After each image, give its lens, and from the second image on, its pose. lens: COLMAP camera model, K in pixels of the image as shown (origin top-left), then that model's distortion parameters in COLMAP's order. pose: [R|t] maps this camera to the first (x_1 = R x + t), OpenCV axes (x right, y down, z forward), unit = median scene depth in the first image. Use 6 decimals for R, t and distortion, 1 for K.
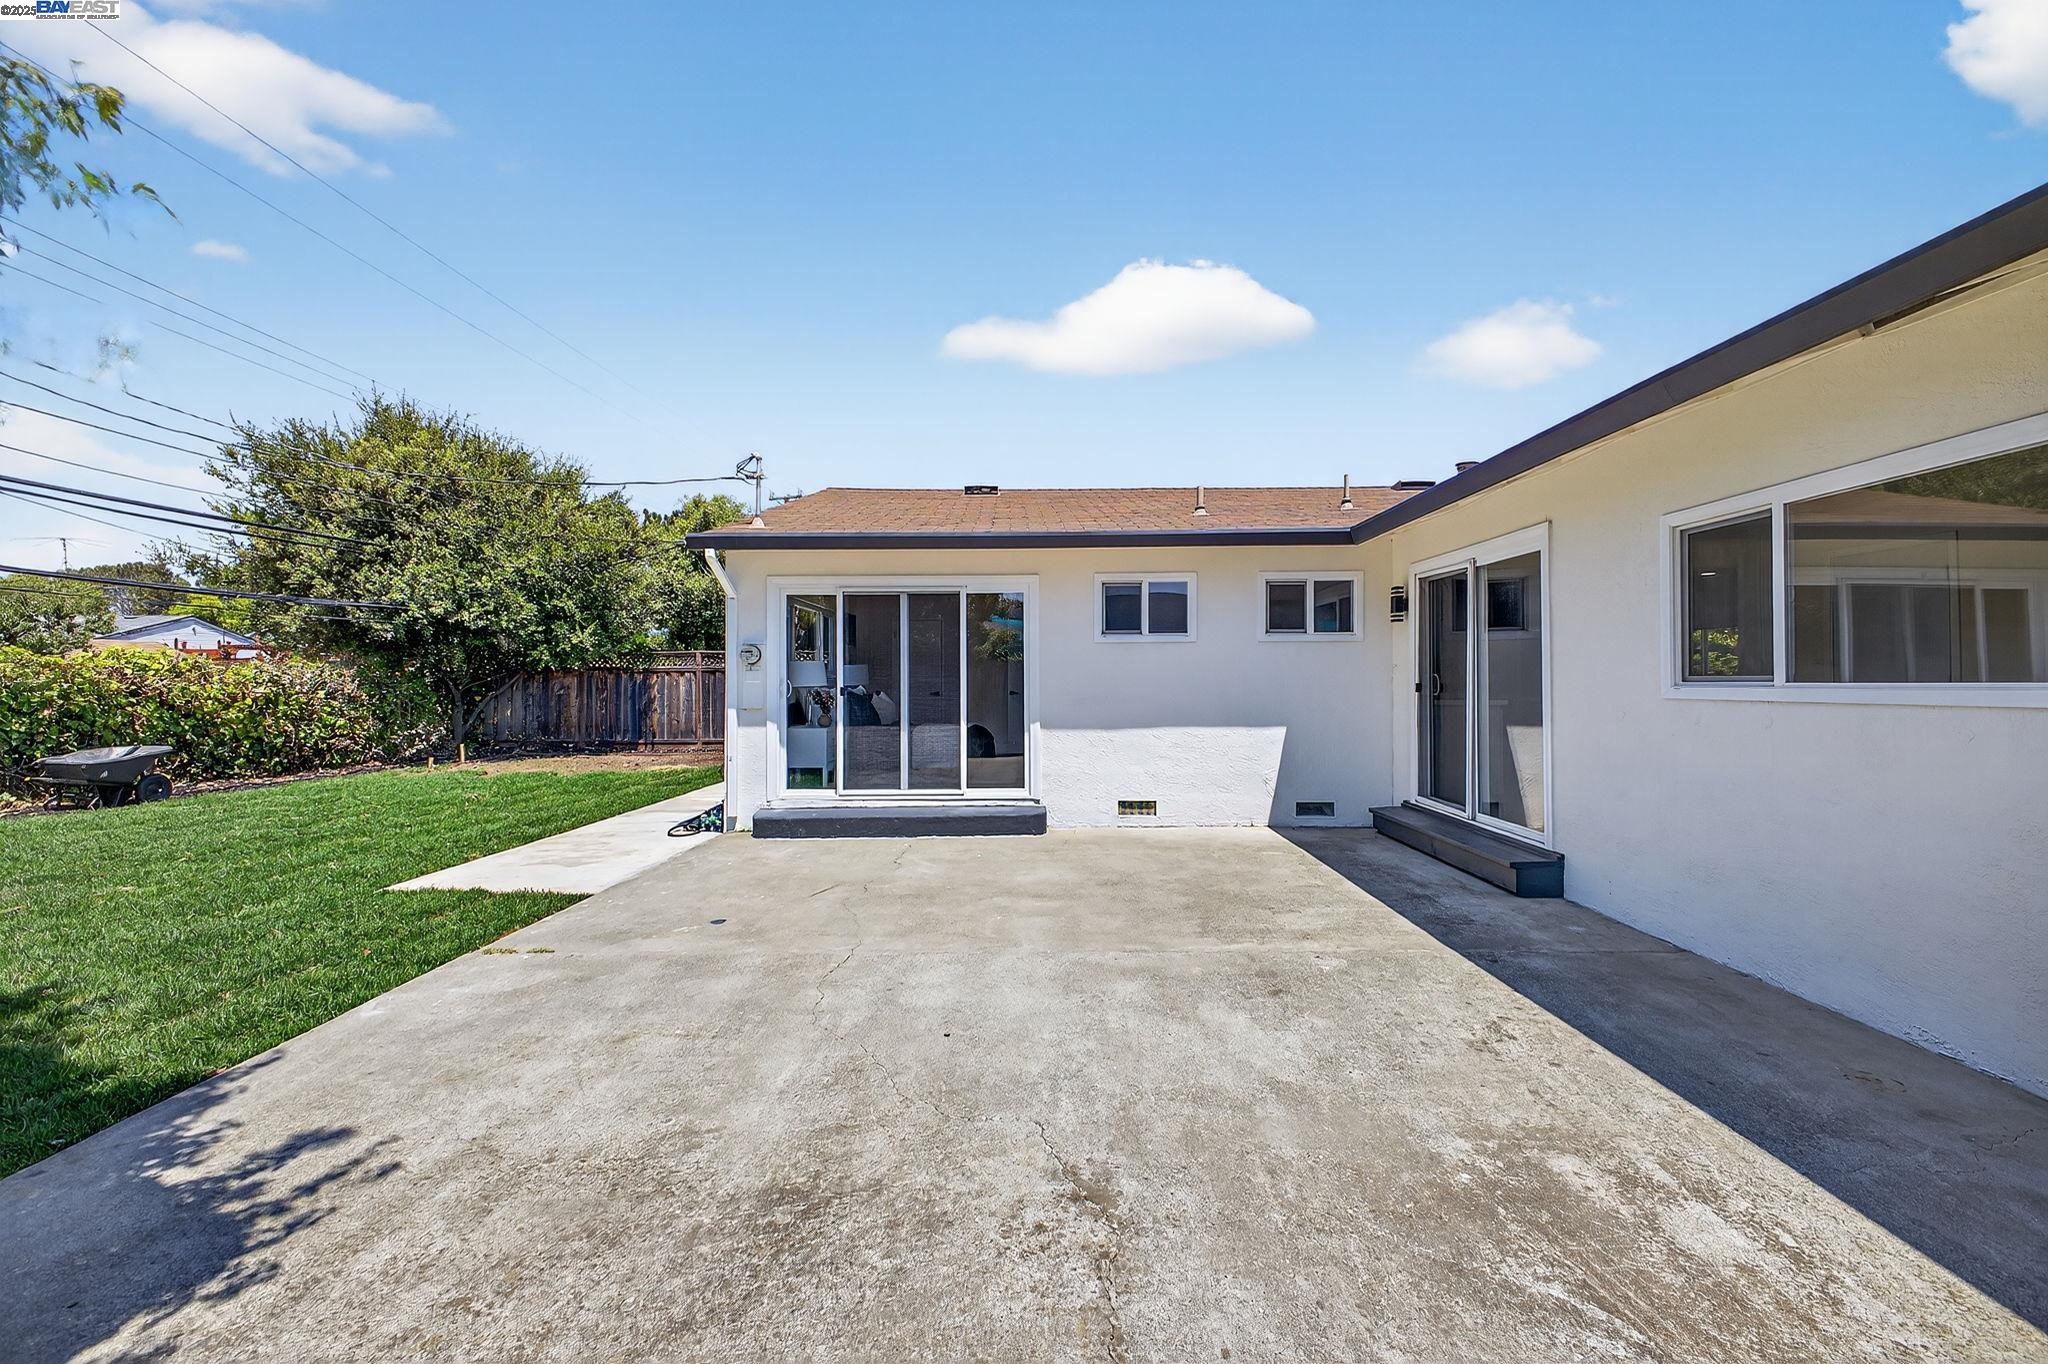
lens RADIAL K [[800.4, 0, 1021.5], [0, 800.4, 671.9], [0, 0, 1]] dist [0.015869, -0.004037]
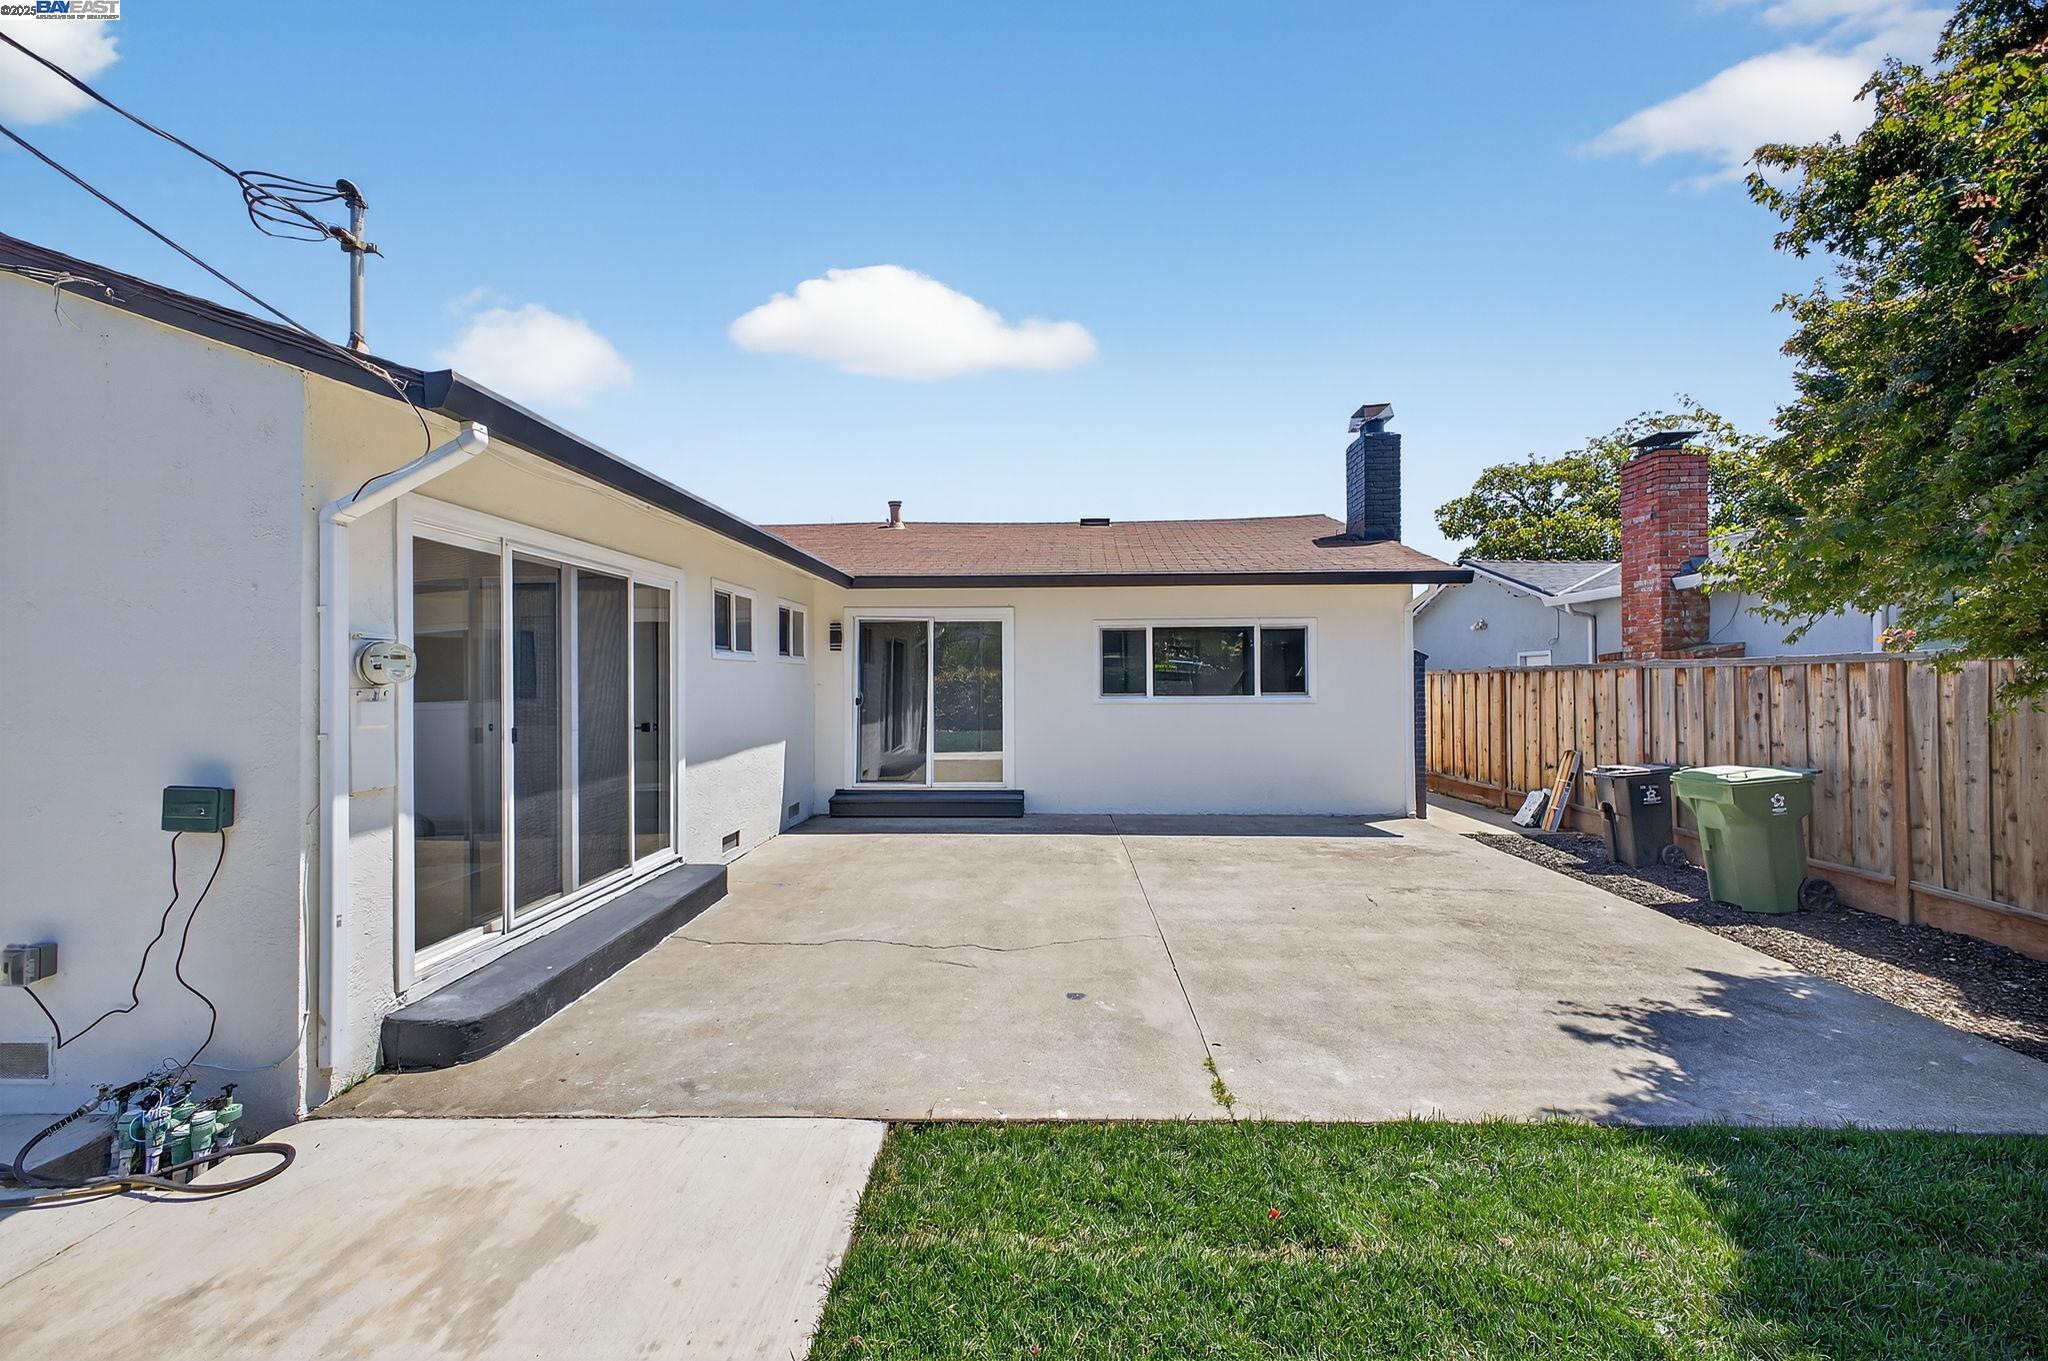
lens RADIAL K [[800.4, 0, 1026.0], [0, 800.4, 671.2], [0, 0, 1]] dist [0.015869, -0.004037]
pose [[0.009401, 0.014983, 0.999844, -2.330976], [-0.005894, 0.999871, -0.014928, -0.034629], [-0.999938, -0.005753, 0.009488, 1.986524]]
